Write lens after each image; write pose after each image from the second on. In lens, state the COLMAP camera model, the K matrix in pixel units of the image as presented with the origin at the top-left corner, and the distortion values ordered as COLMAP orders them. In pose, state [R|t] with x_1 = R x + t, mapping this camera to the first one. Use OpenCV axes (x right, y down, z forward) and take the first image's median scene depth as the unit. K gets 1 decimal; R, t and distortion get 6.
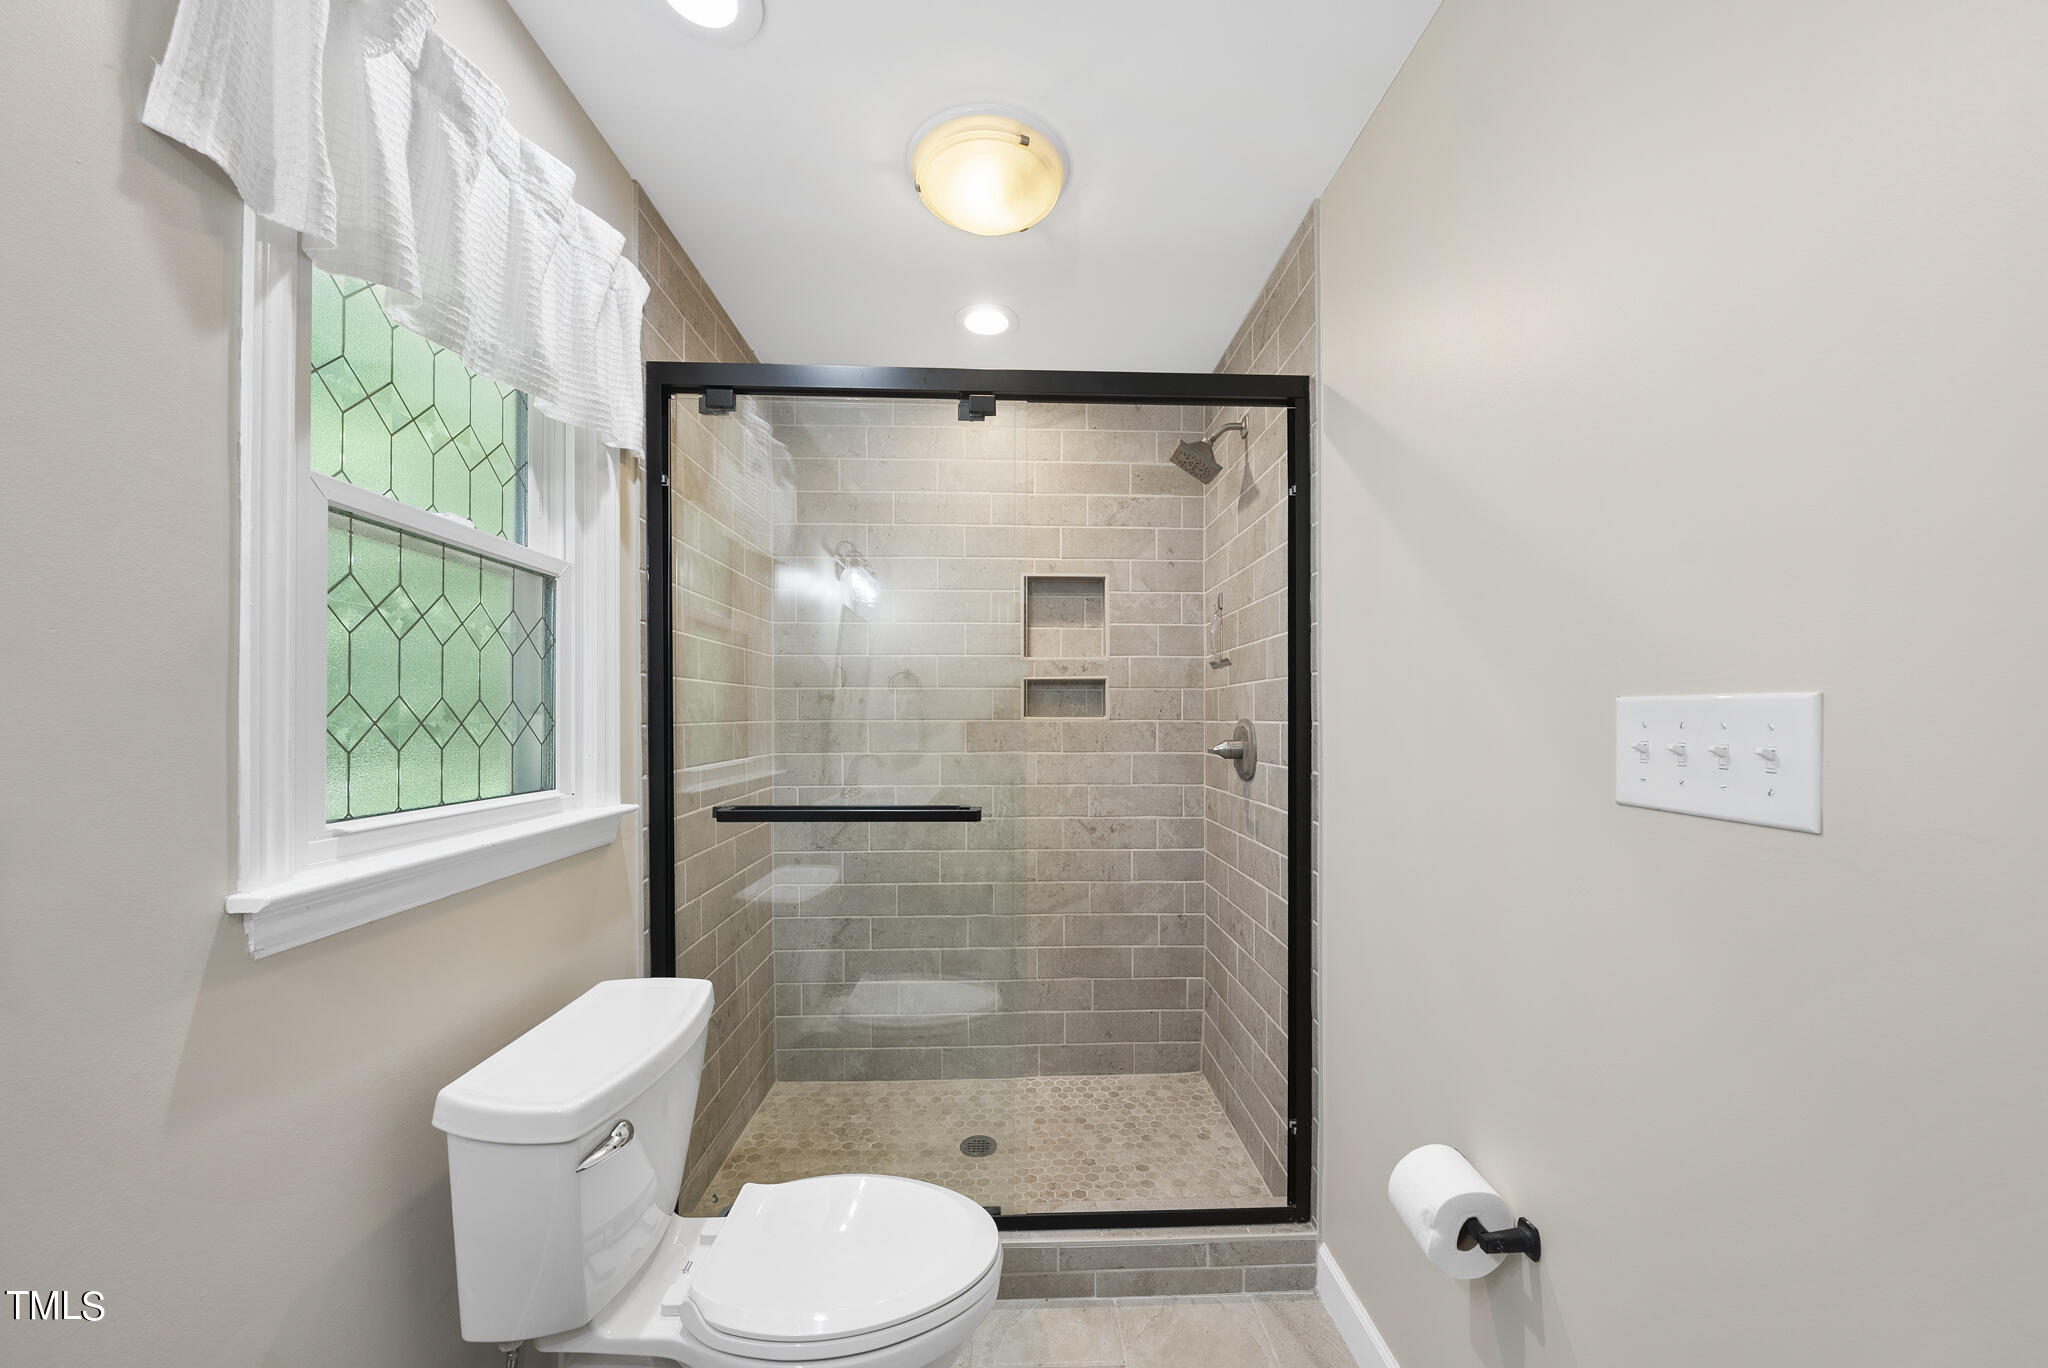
lens RADIAL K [[717.0, 0, 1012.4], [0, 717.0, 718.6], [0, 0, 1]] dist [-0.010448, 0.000942]
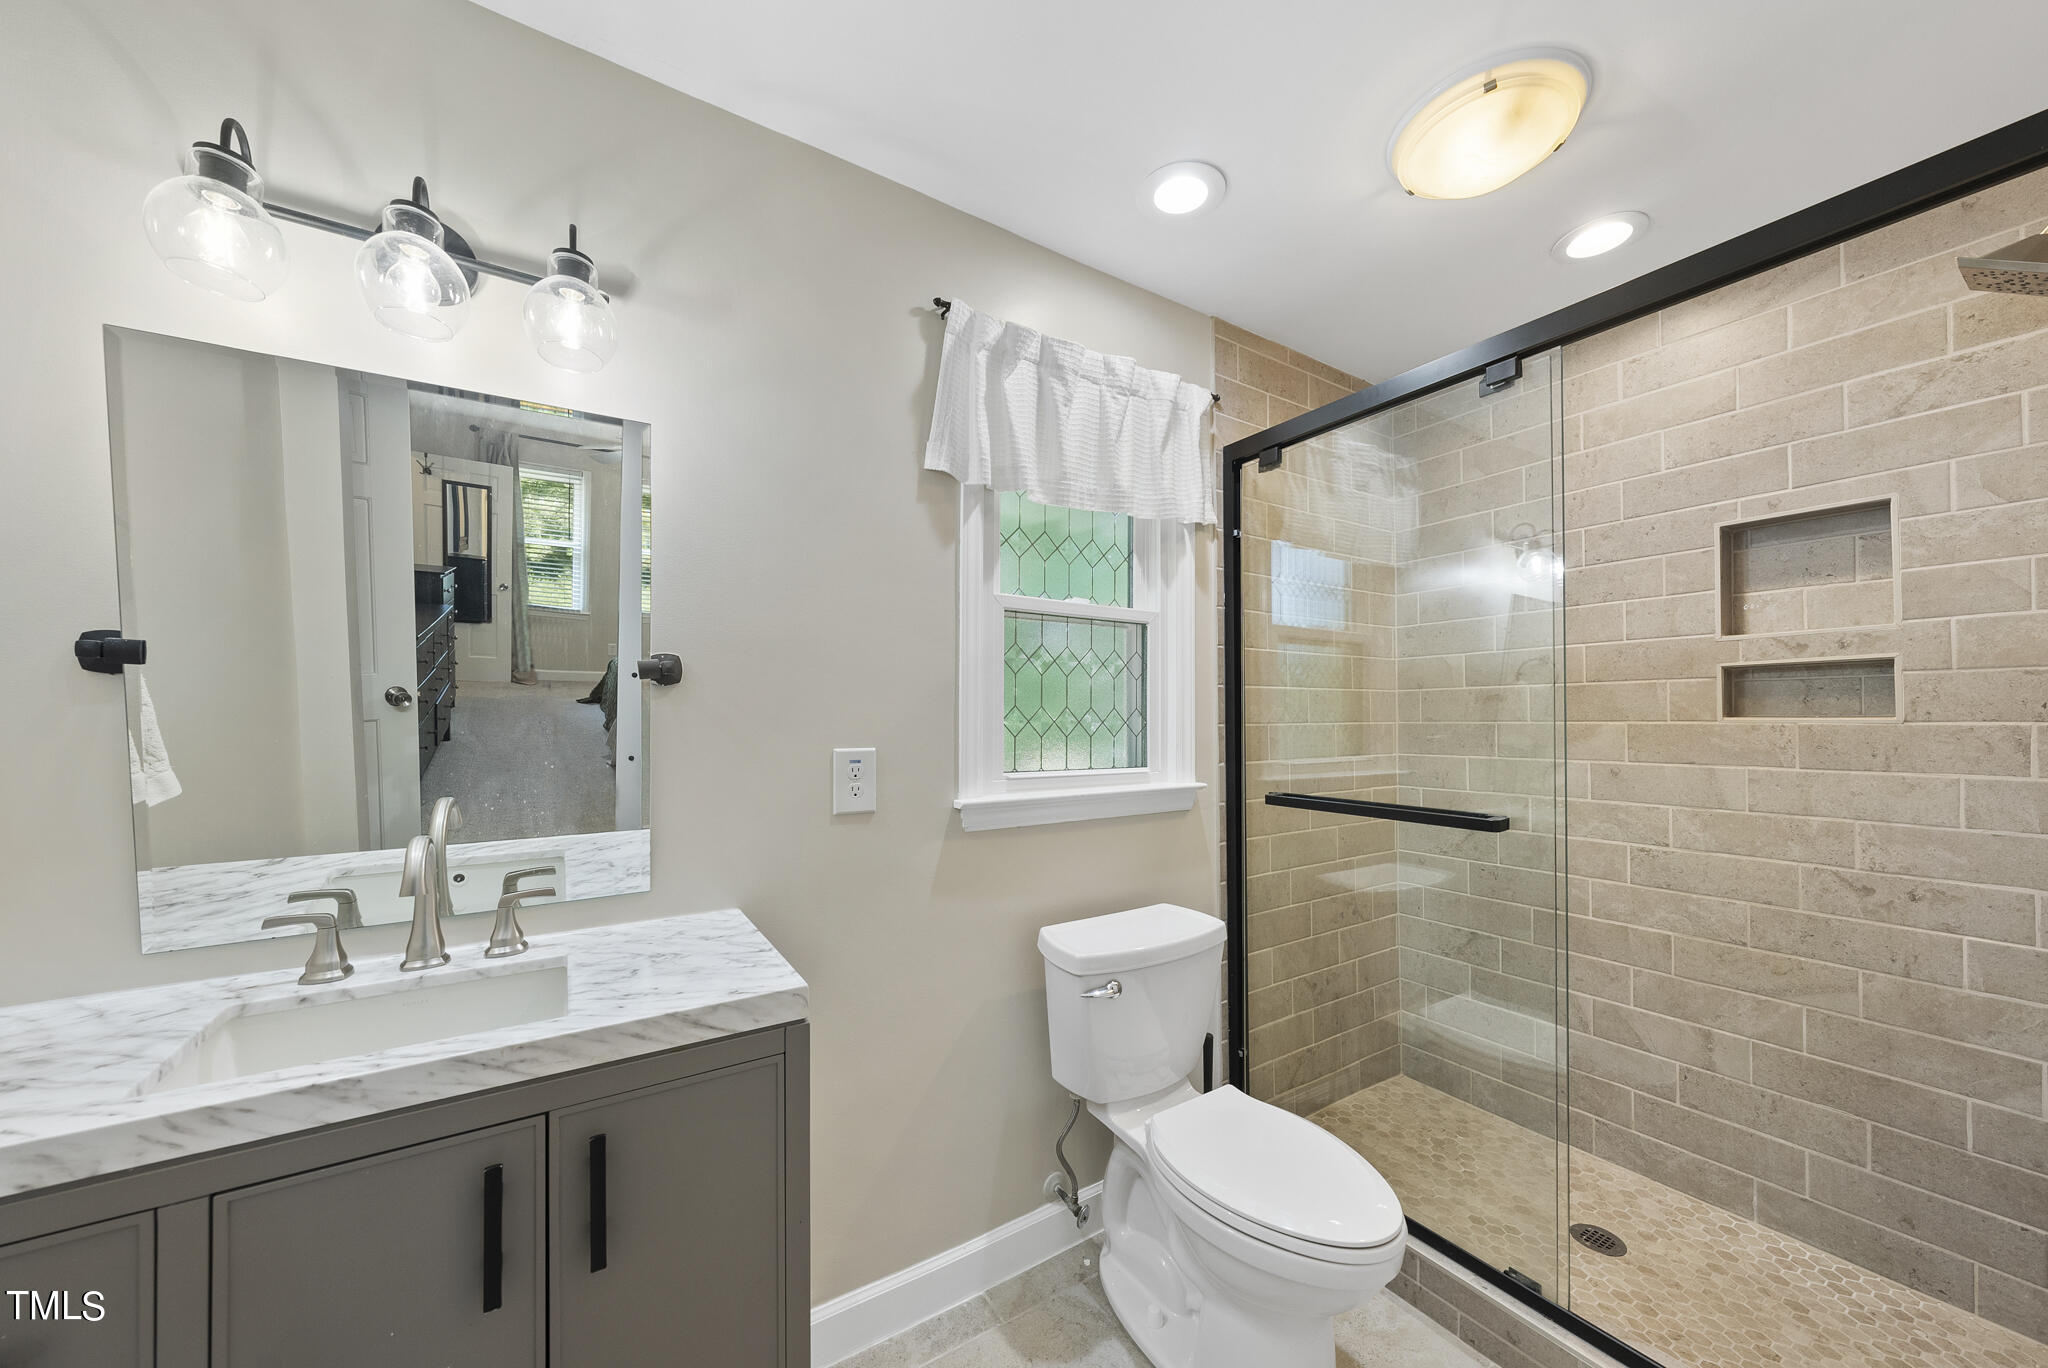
lens RADIAL K [[717.0, 0, 1036.5], [0, 717.0, 715.7], [0, 0, 1]] dist [-0.010448, 0.000942]
pose [[0.513607, -0.005481, -0.858008, 0.330528], [-0.001544, 0.999972, -0.007312, 0.002310], [0.858024, 0.005080, 0.513585, 0.026353]]
